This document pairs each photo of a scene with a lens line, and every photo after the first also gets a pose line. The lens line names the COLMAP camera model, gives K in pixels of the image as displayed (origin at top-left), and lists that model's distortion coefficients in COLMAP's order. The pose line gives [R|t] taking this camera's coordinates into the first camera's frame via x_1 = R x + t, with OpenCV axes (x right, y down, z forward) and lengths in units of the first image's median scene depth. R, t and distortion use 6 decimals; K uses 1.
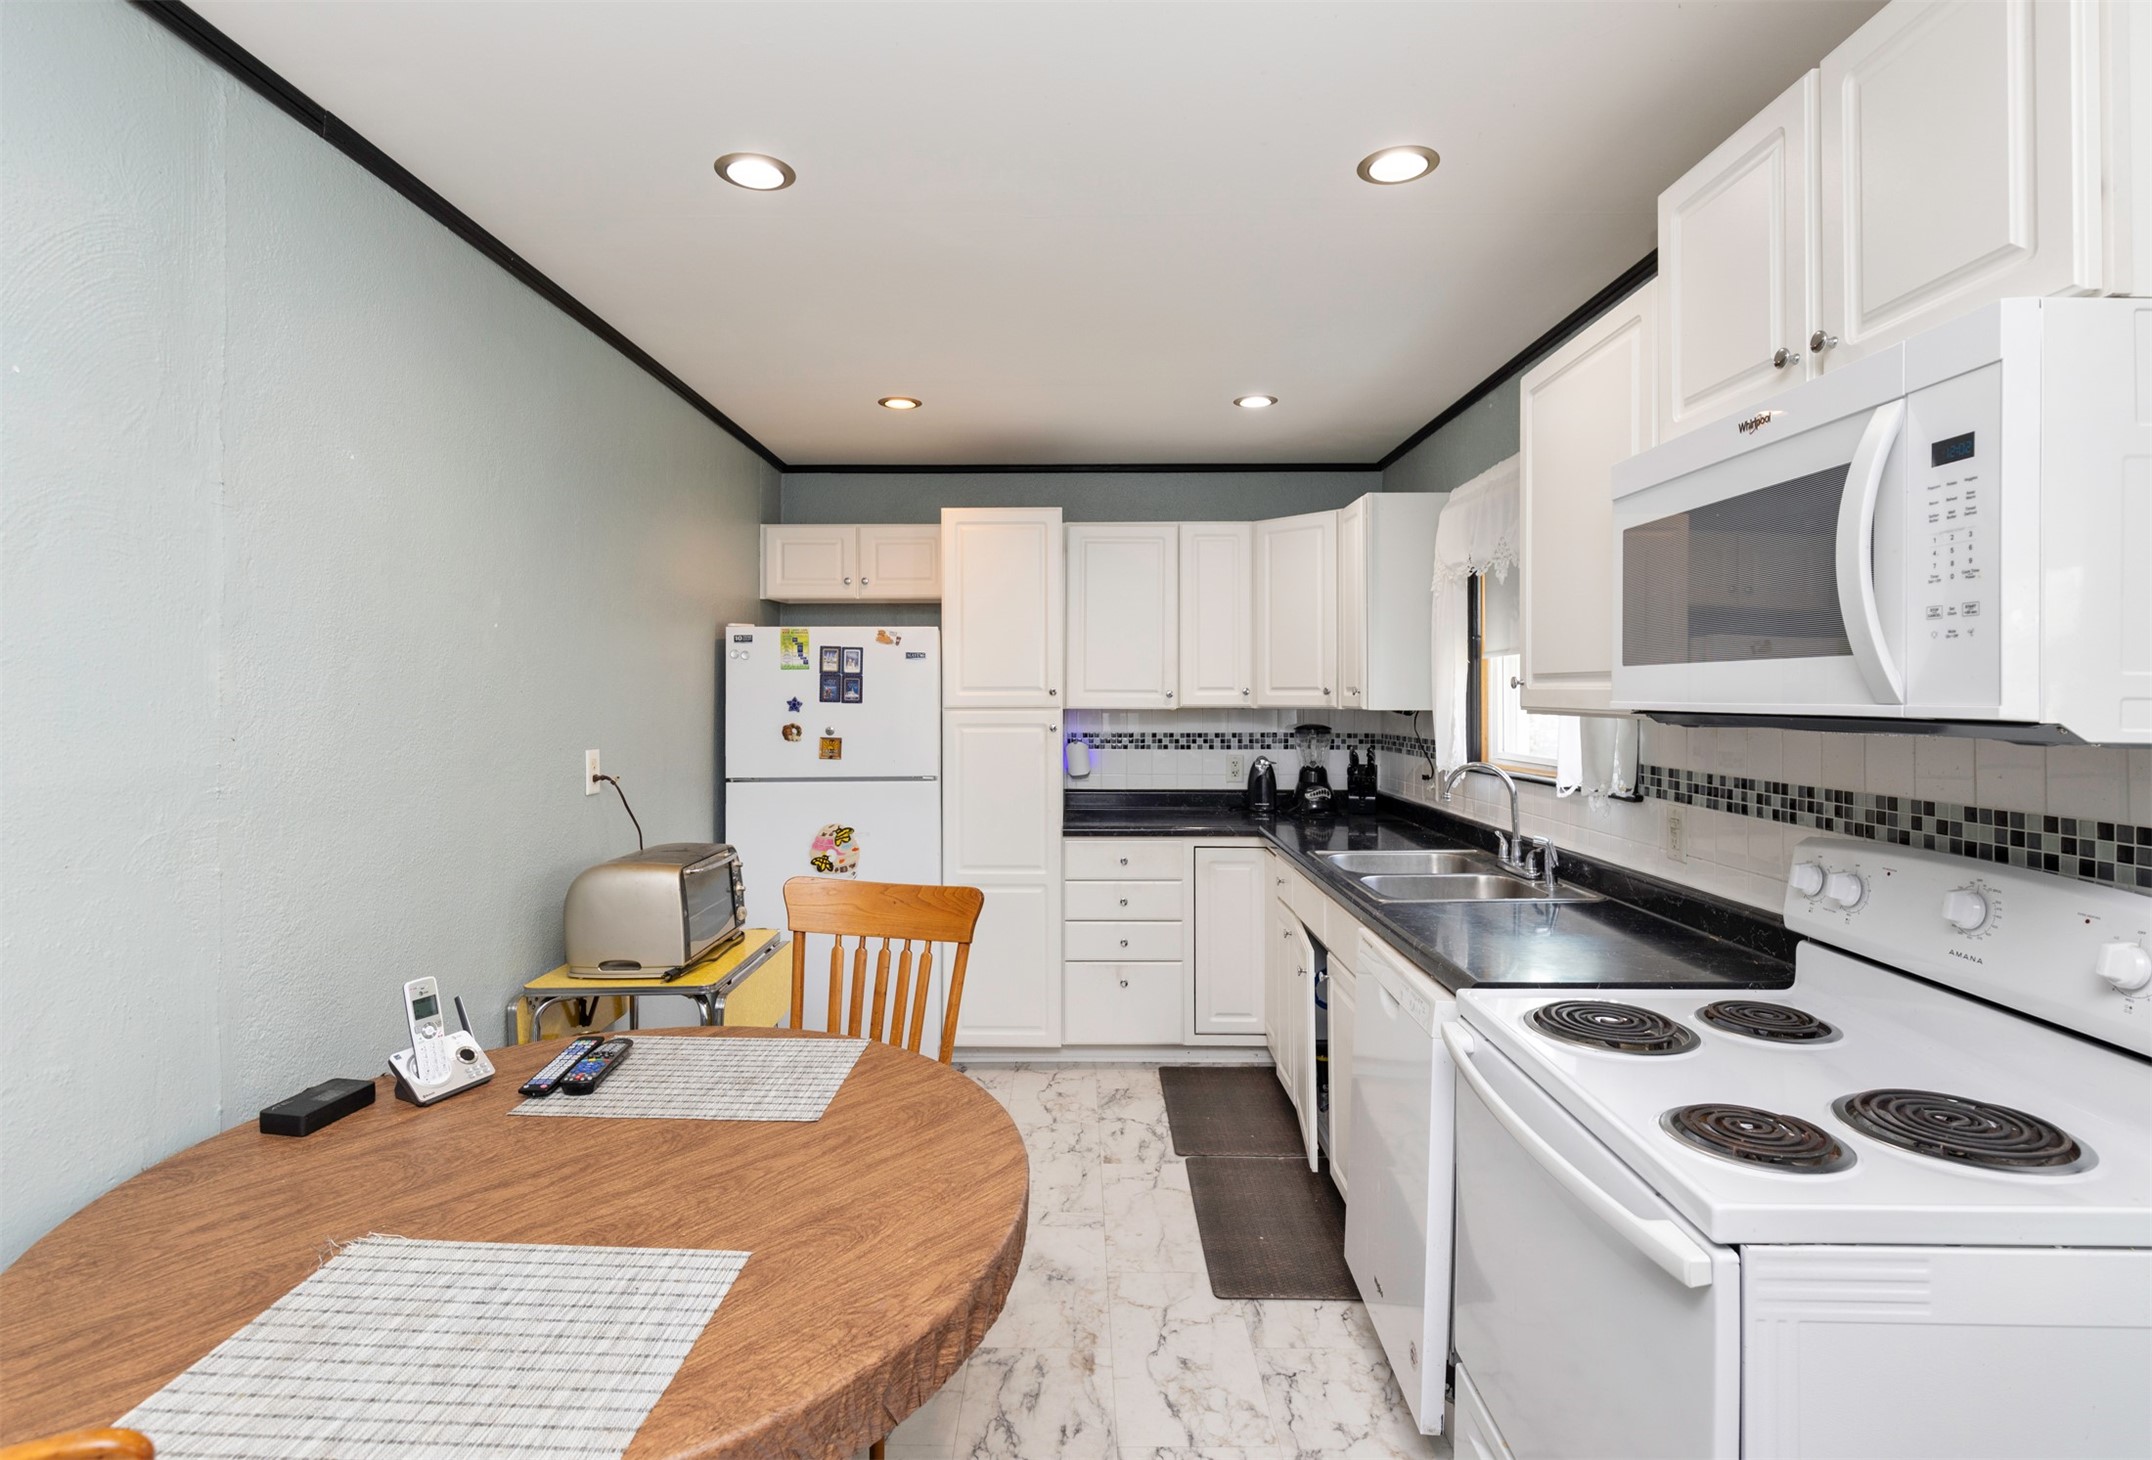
lens RADIAL K [[1080.8, 0, 1073.3], [0, 1080.8, 683.7], [0, 0, 1]] dist [0.005728, -0.002148]
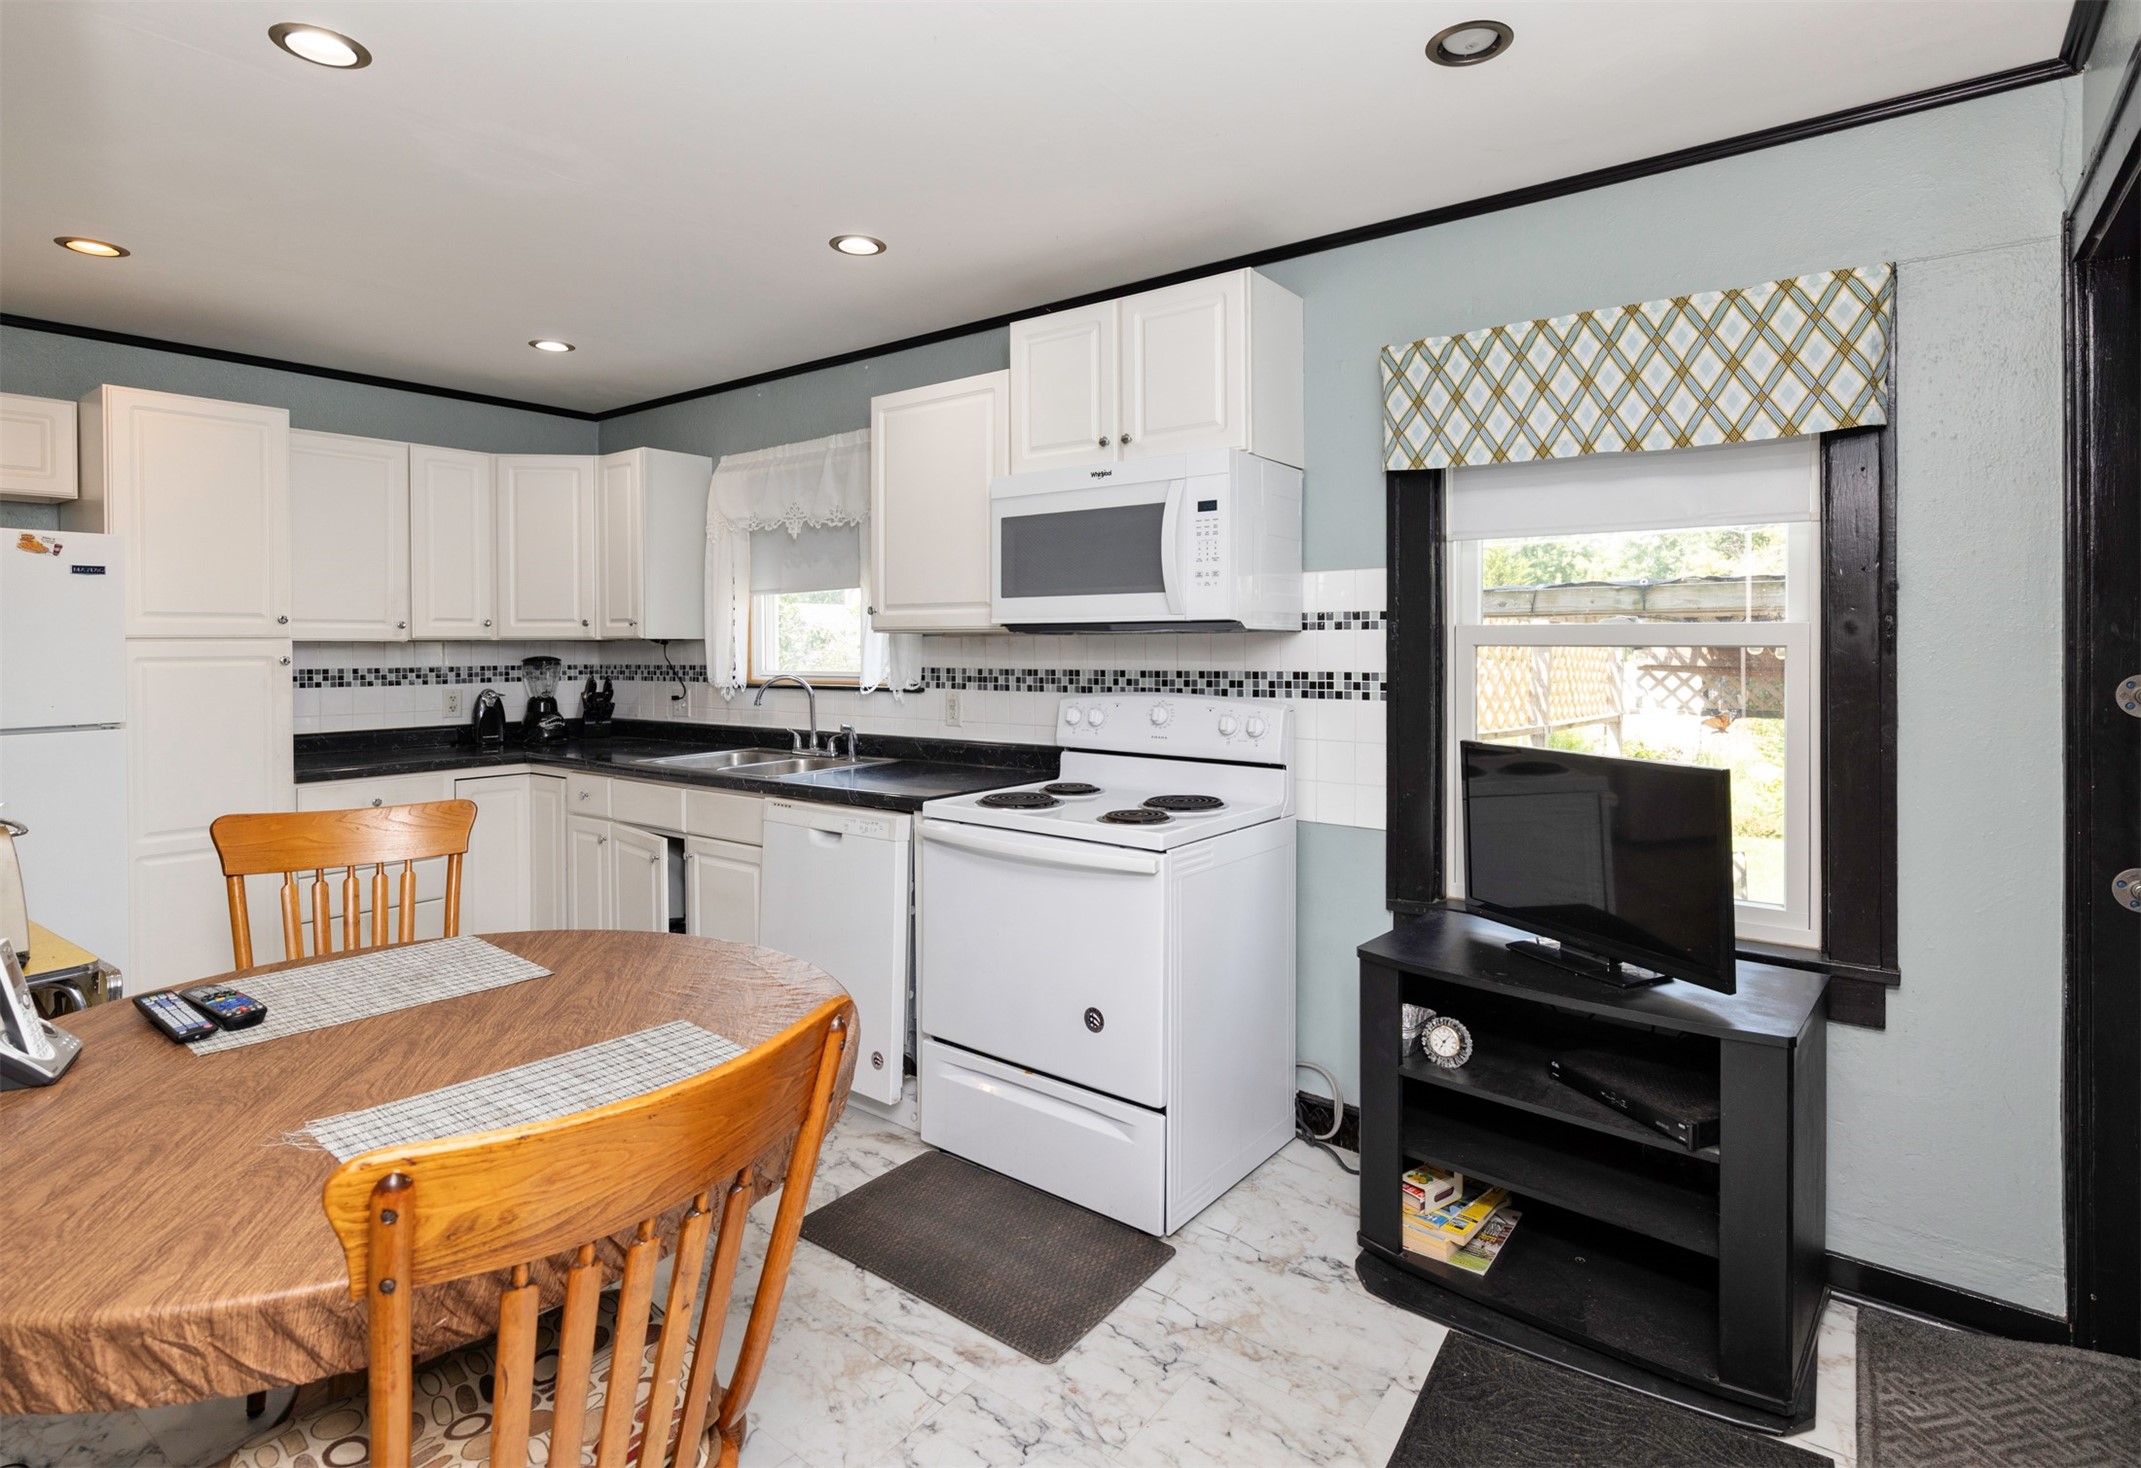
lens RADIAL K [[1080.5, 0, 1111.2], [0, 1080.5, 649.8], [0, 0, 1]] dist [0.011649, -0.000436]
pose [[0.585521, -0.007484, 0.810622, -0.564013], [-0.002982, 0.999931, 0.011385, 0.033161], [-0.810652, -0.009084, 0.585458, -0.098346]]
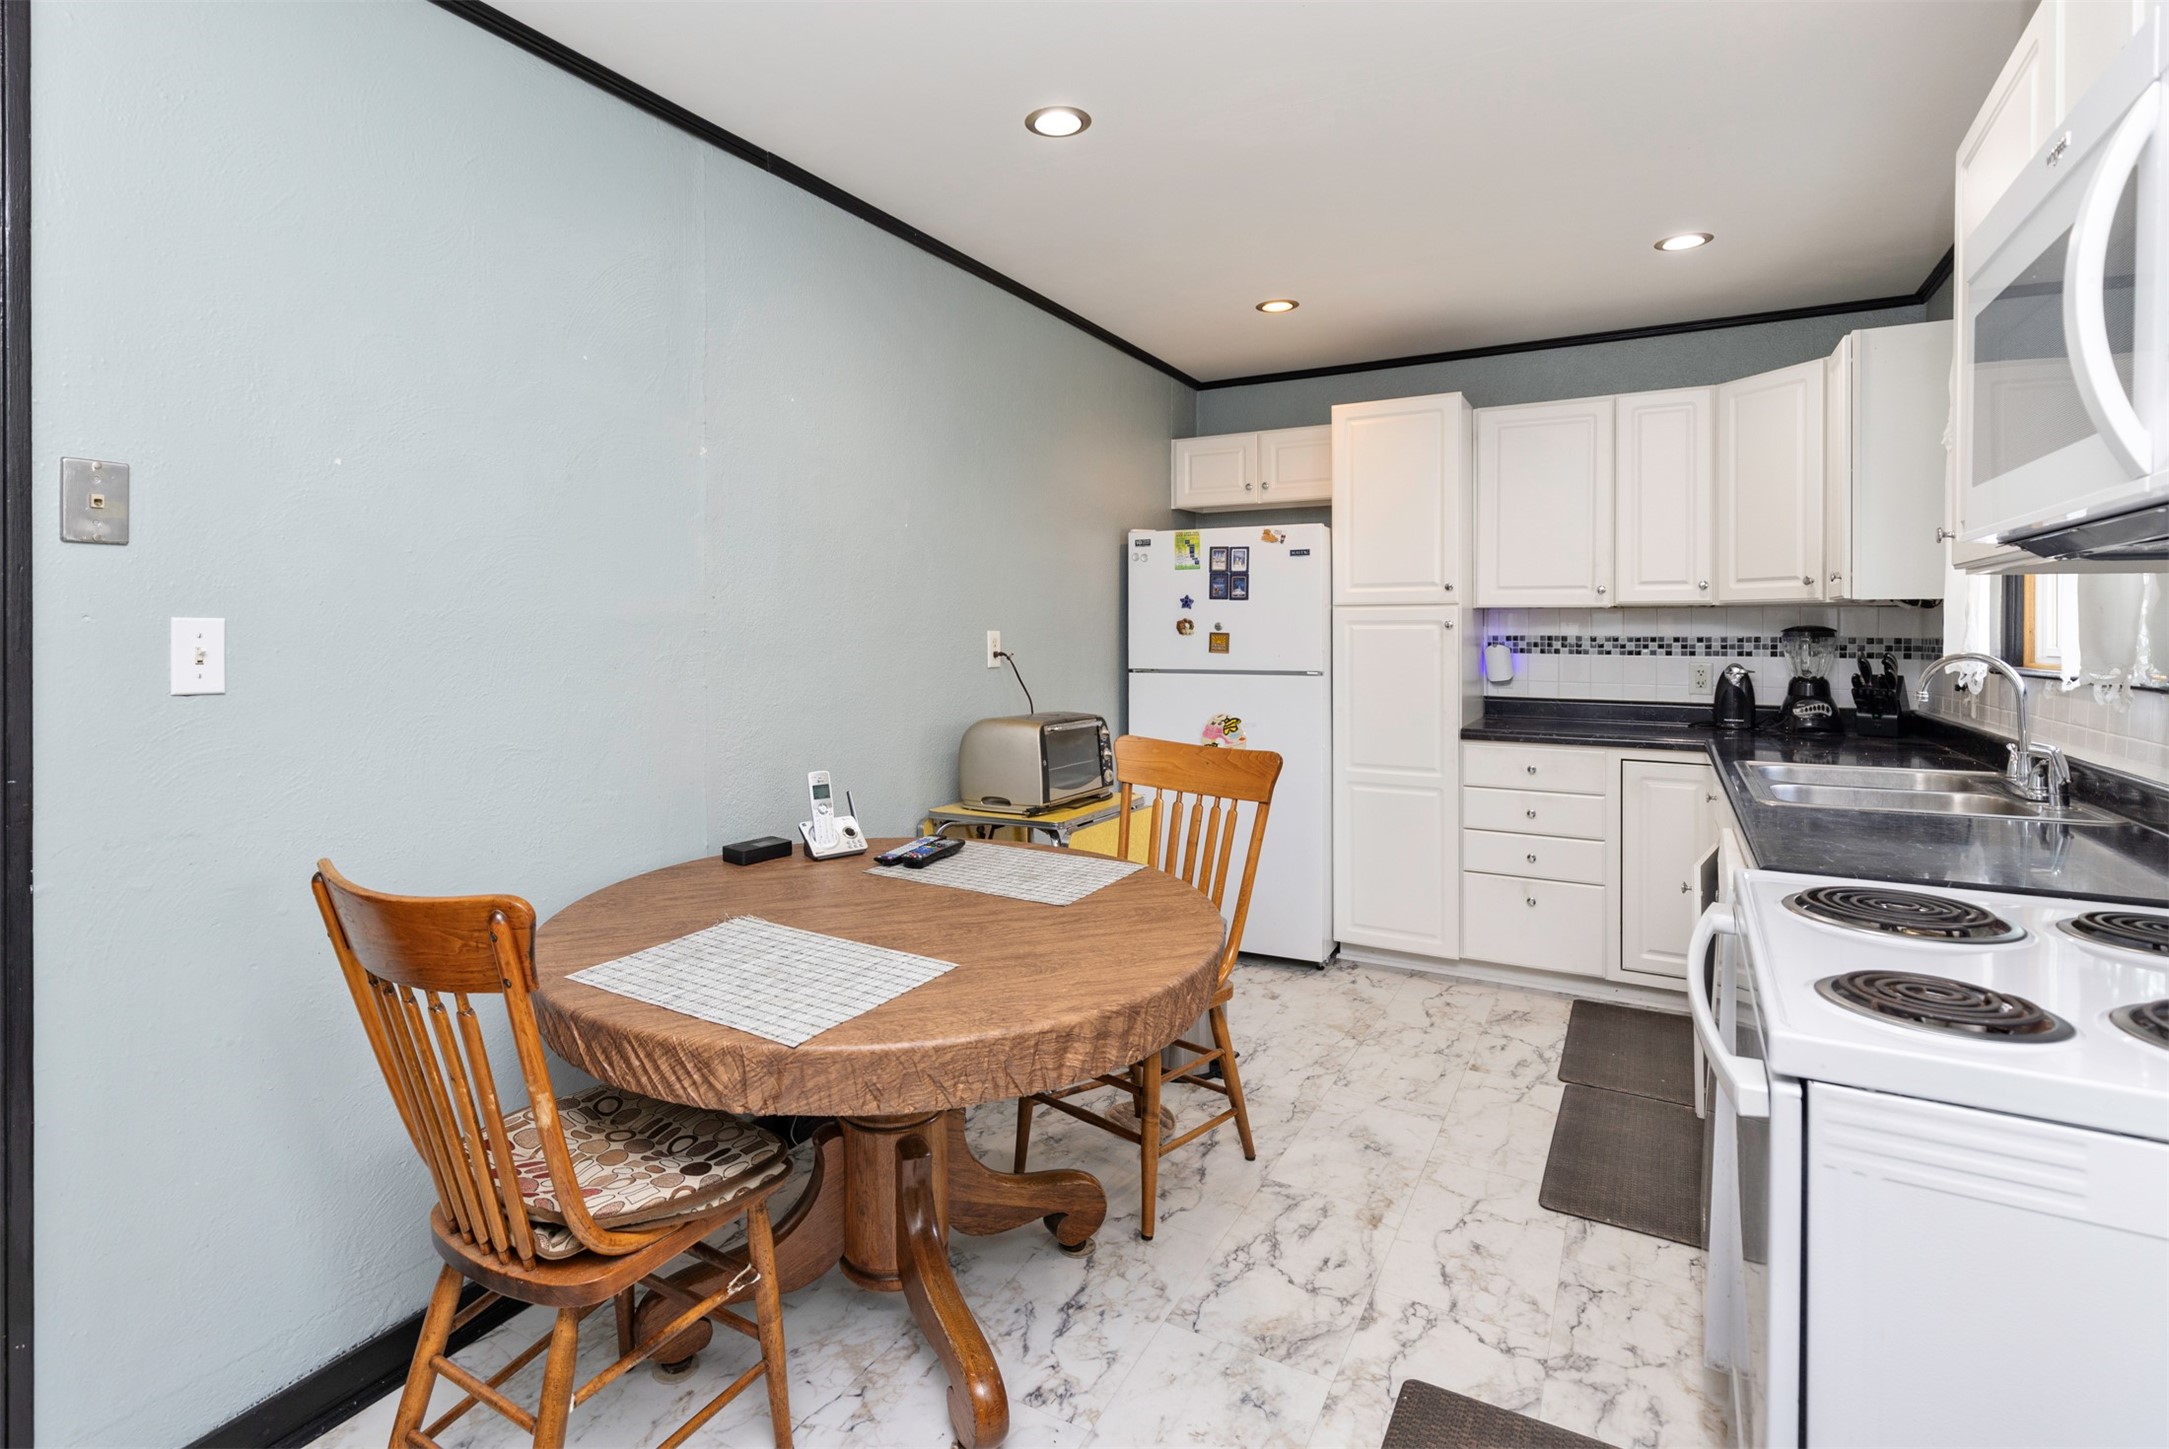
lens RADIAL K [[1091.0, 0, 998.4], [0, 1091.0, 637.0], [0, 0, 1]] dist [0.001783, 0.000701]
pose [[0.858087, 0.005180, -0.513478, 0.222806], [0.002947, 0.999883, 0.015012, 0.059486], [0.513495, -0.014394, 0.857972, -0.051838]]
